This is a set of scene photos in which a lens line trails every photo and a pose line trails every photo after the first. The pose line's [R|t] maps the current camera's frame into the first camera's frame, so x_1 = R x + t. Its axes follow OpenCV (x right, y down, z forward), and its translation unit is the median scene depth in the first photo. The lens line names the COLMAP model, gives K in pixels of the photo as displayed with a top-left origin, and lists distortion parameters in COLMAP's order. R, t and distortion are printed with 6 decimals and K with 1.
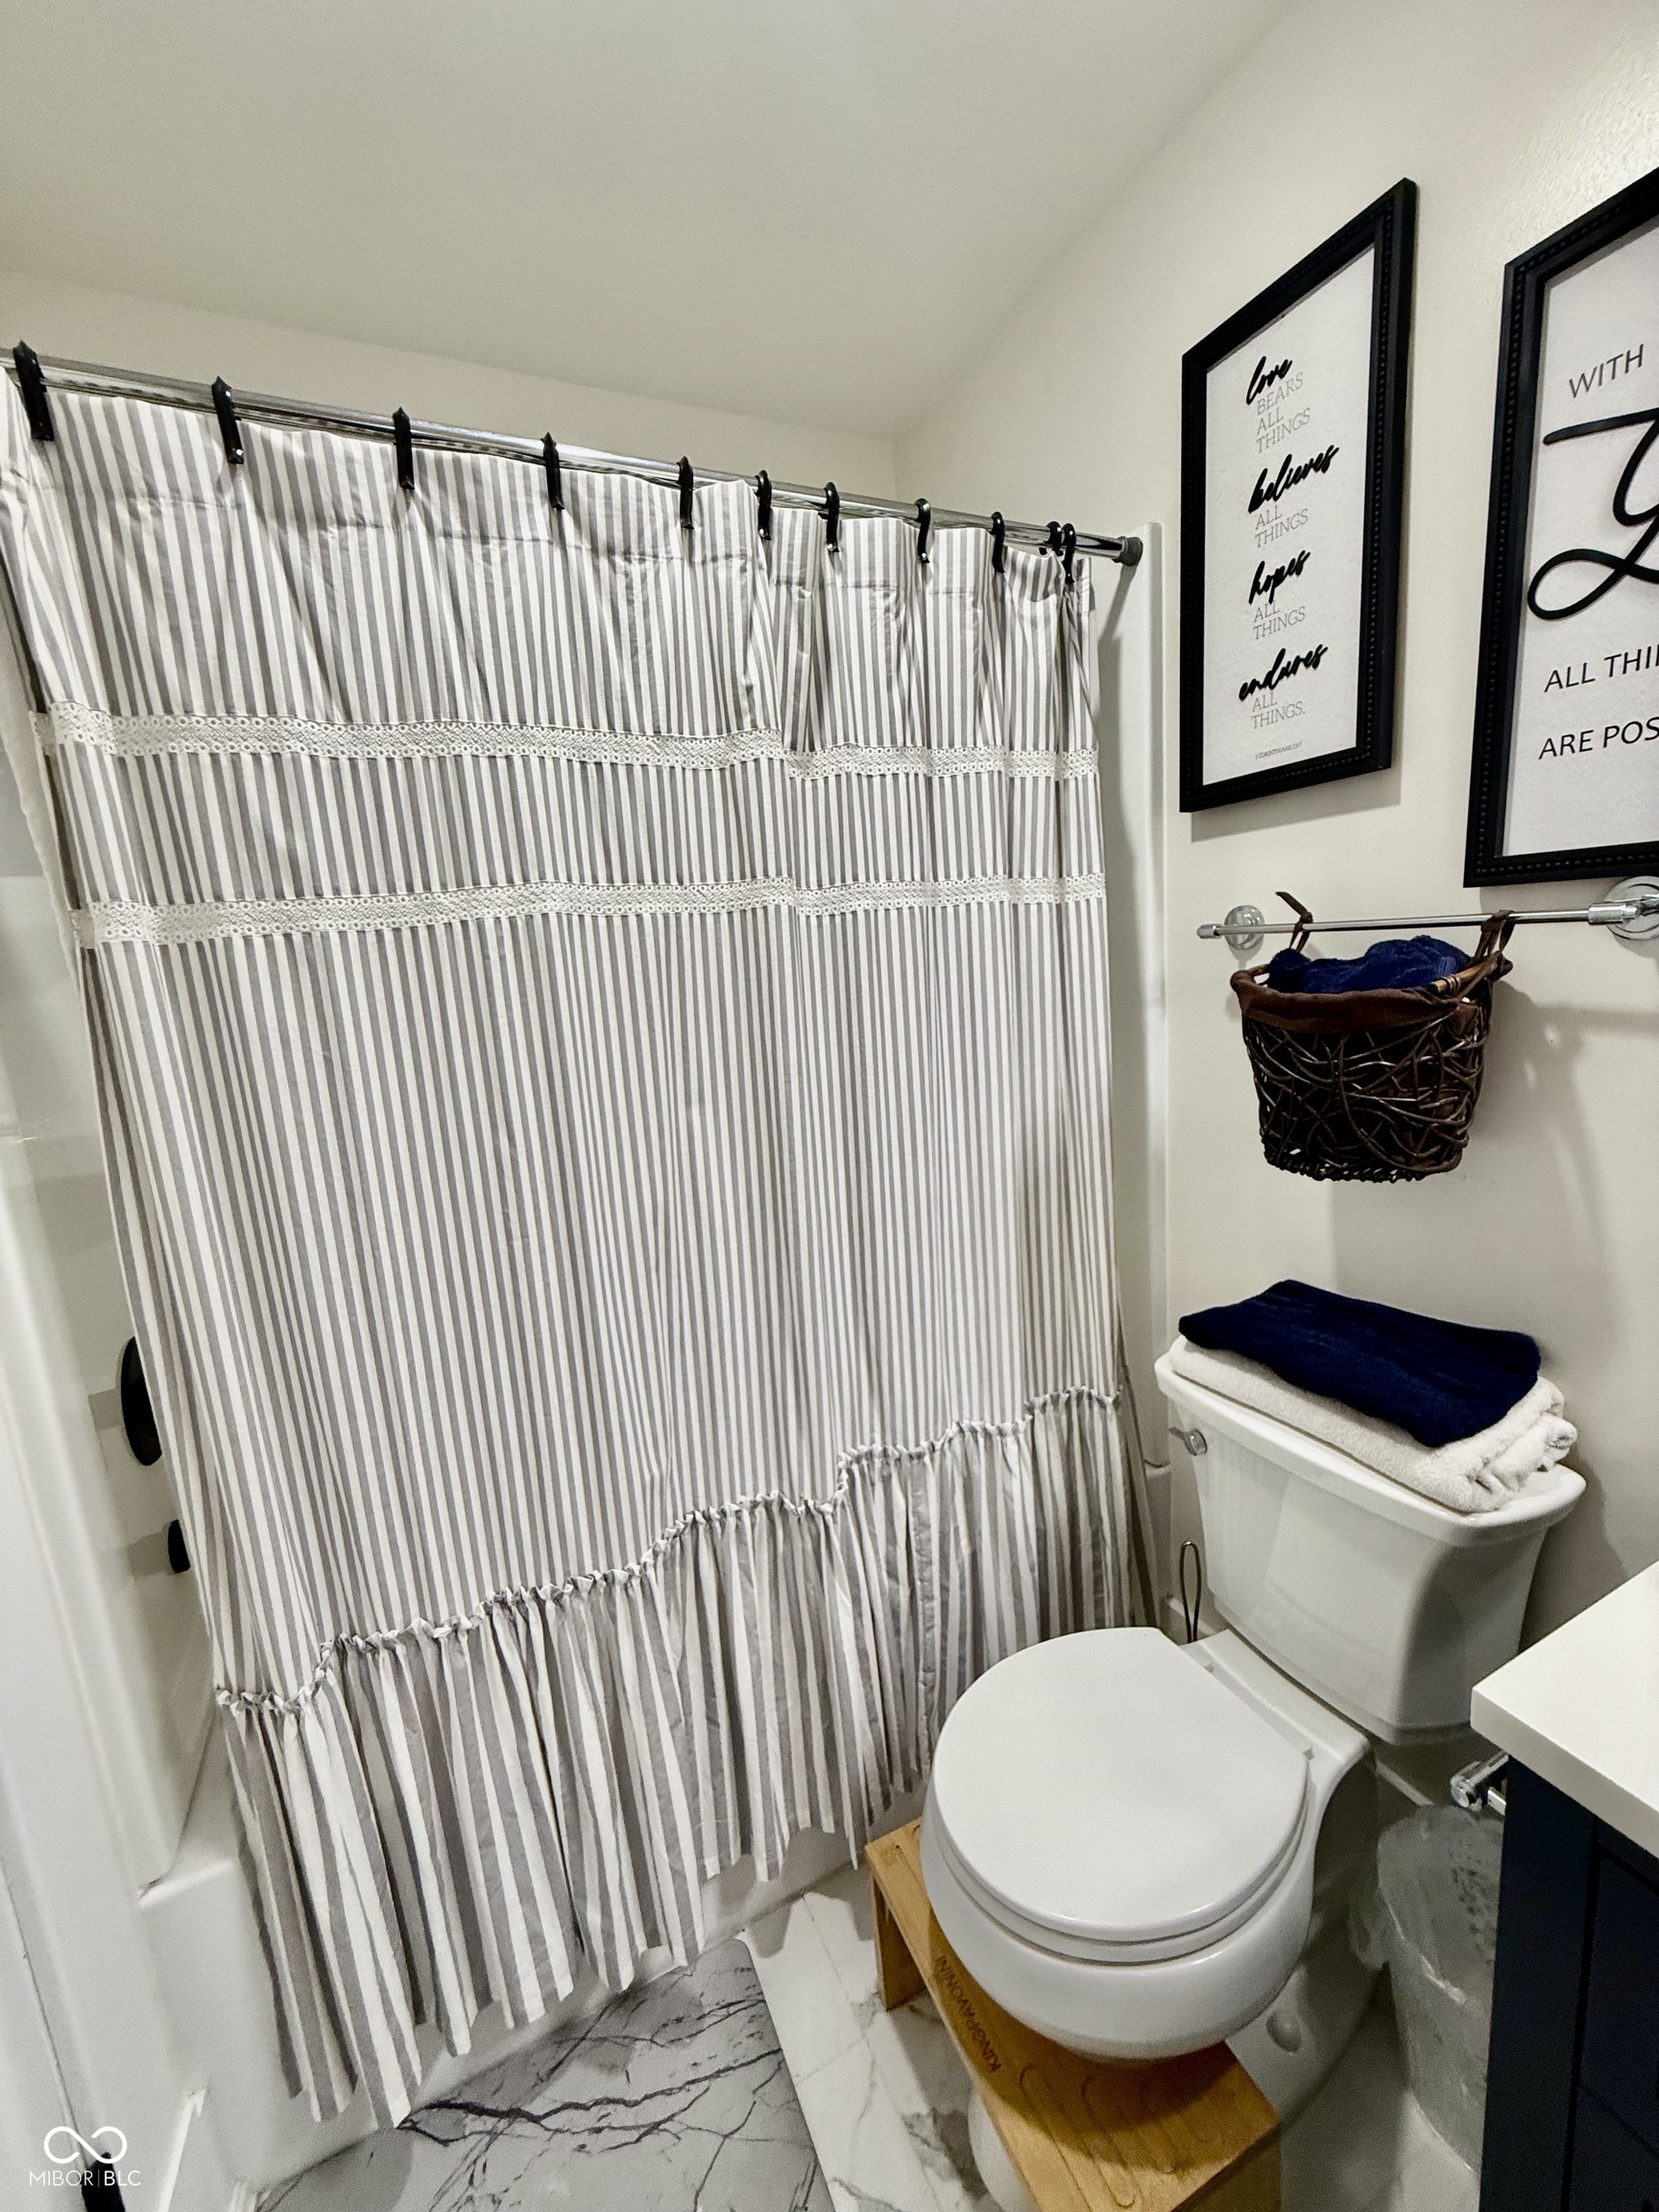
lens RADIAL K [[878.4, 0, 836.0], [0, 878.4, 1099.3], [0, 0, 1]] dist [0.000479, 0.000624]
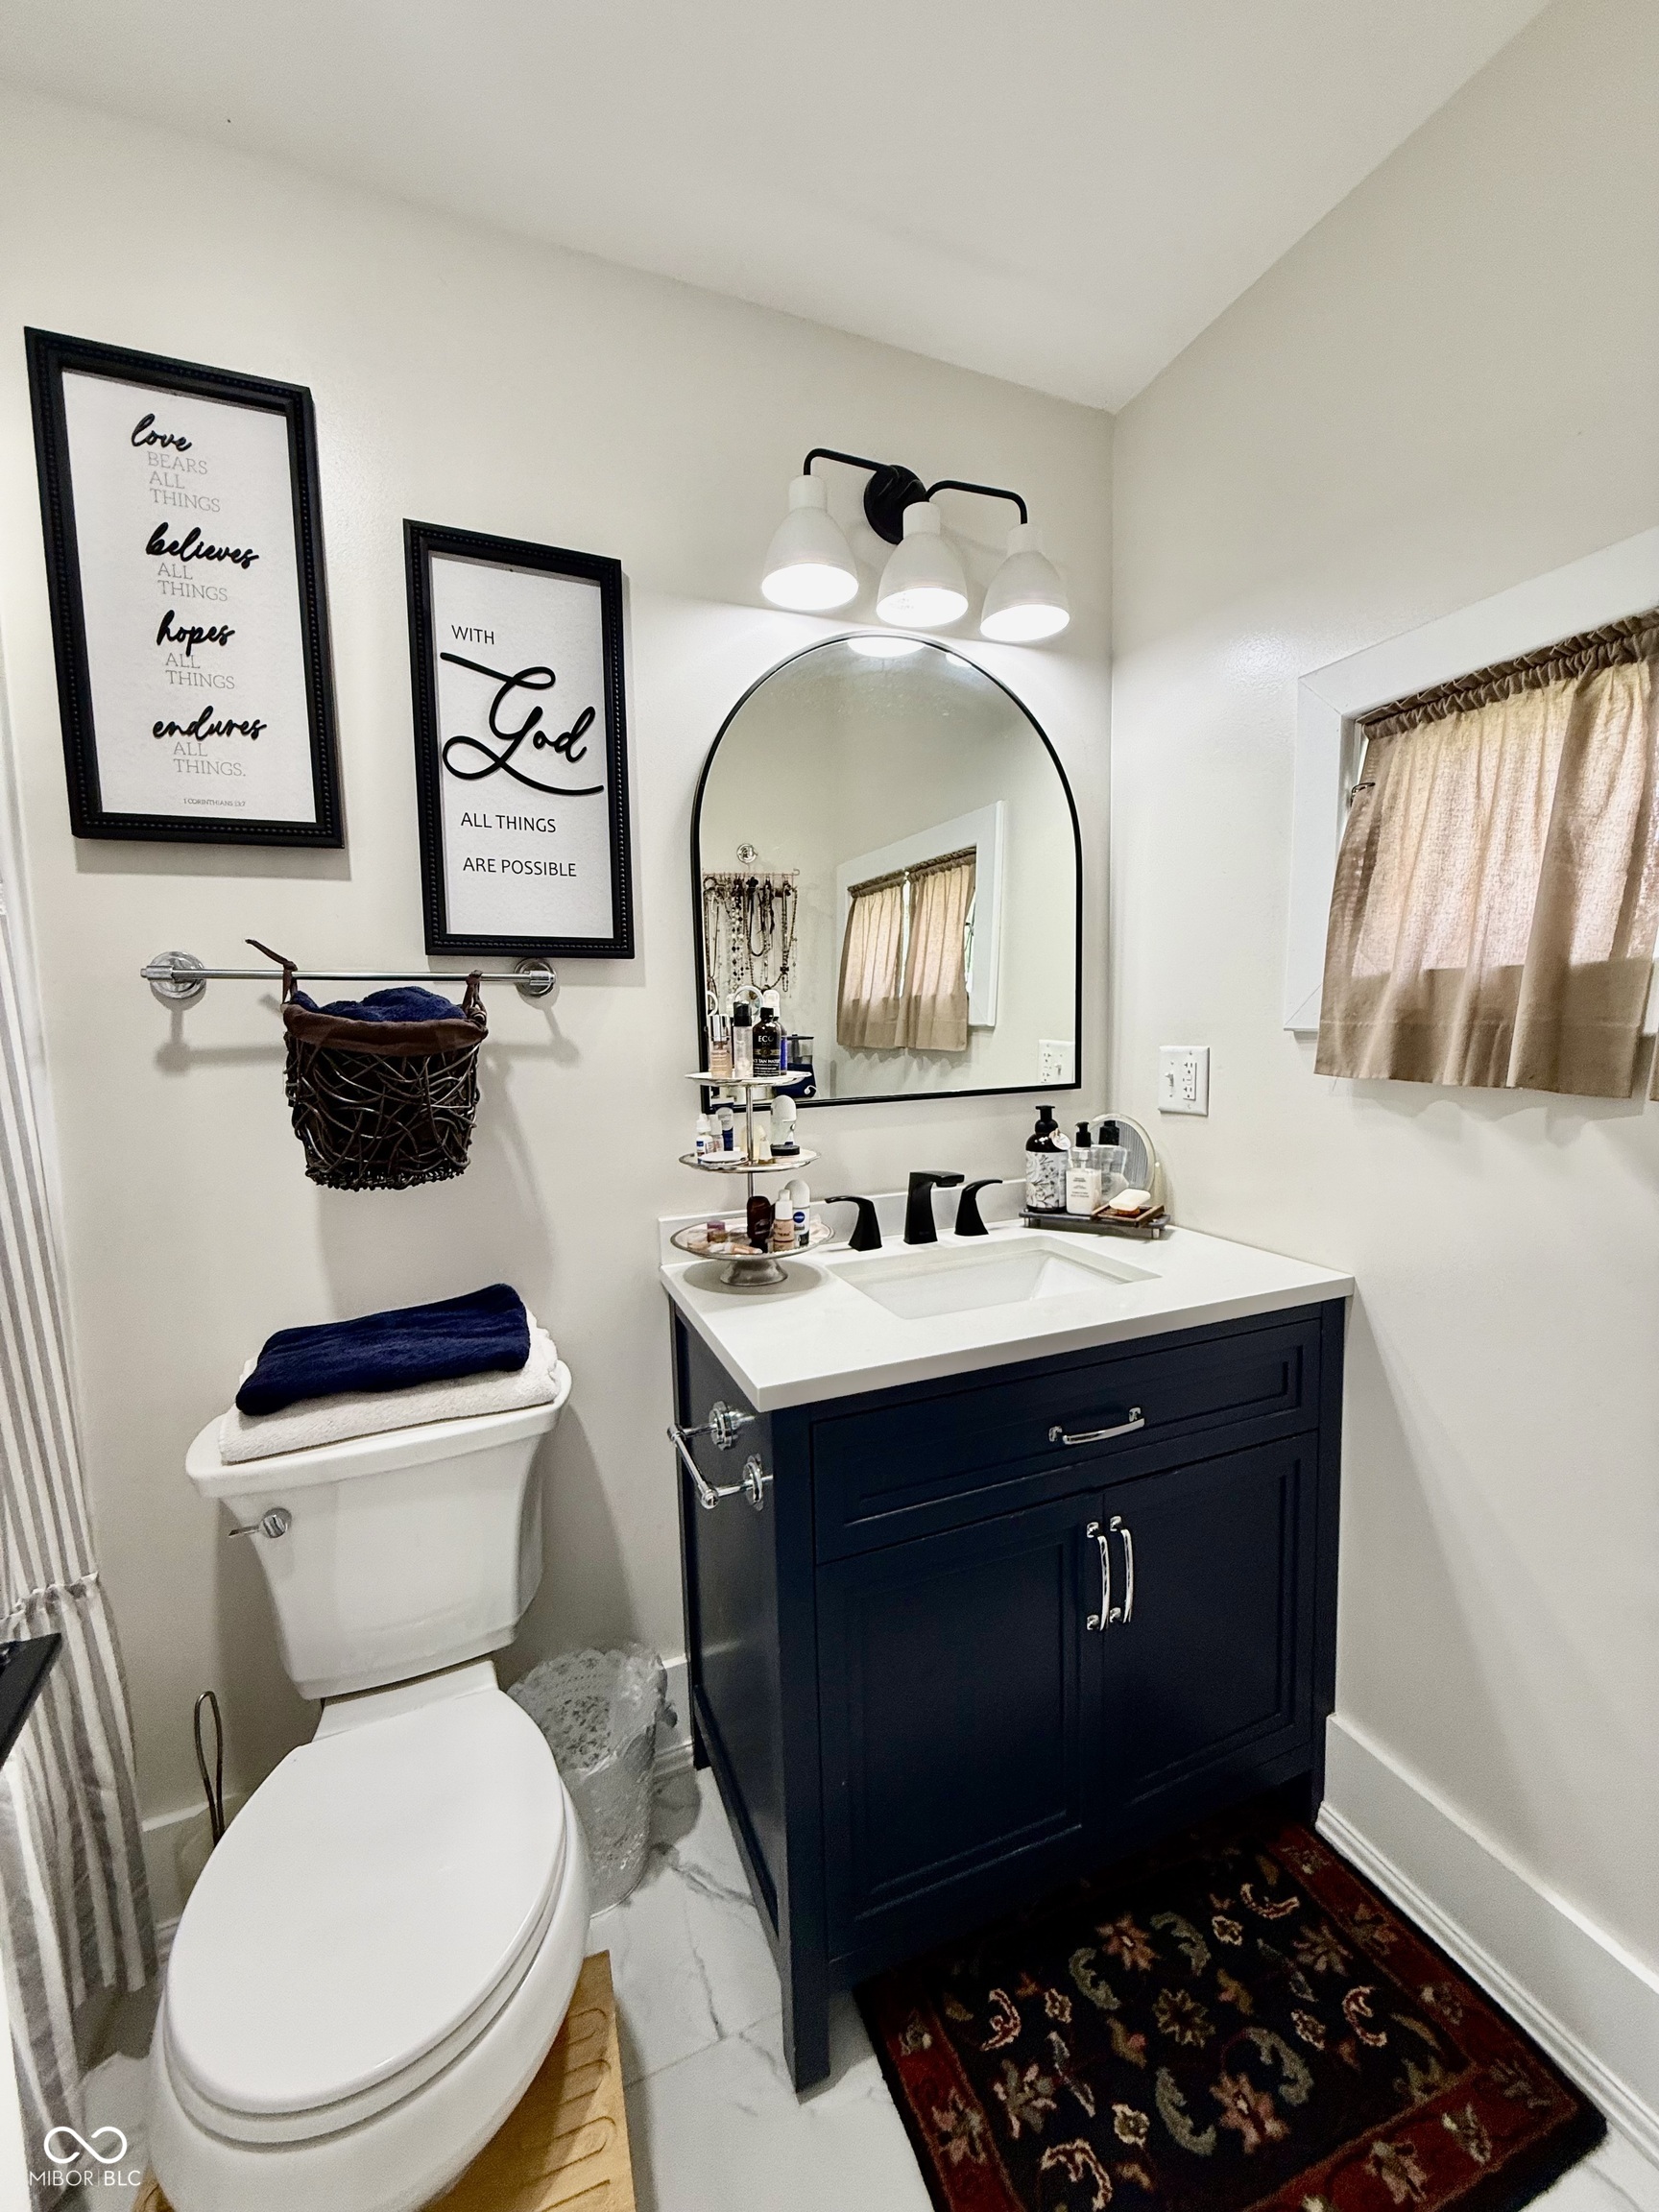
lens RADIAL K [[889.5, 0, 832.9], [0, 889.5, 1099.3], [0, 0, 1]] dist [-0.000199, -0.000077]
pose [[0.073241, -0.020148, 0.997111, -0.503839], [0.184016, 0.982903, 0.006344, 0.066585], [-0.980191, 0.183019, 0.075696, 0.310873]]
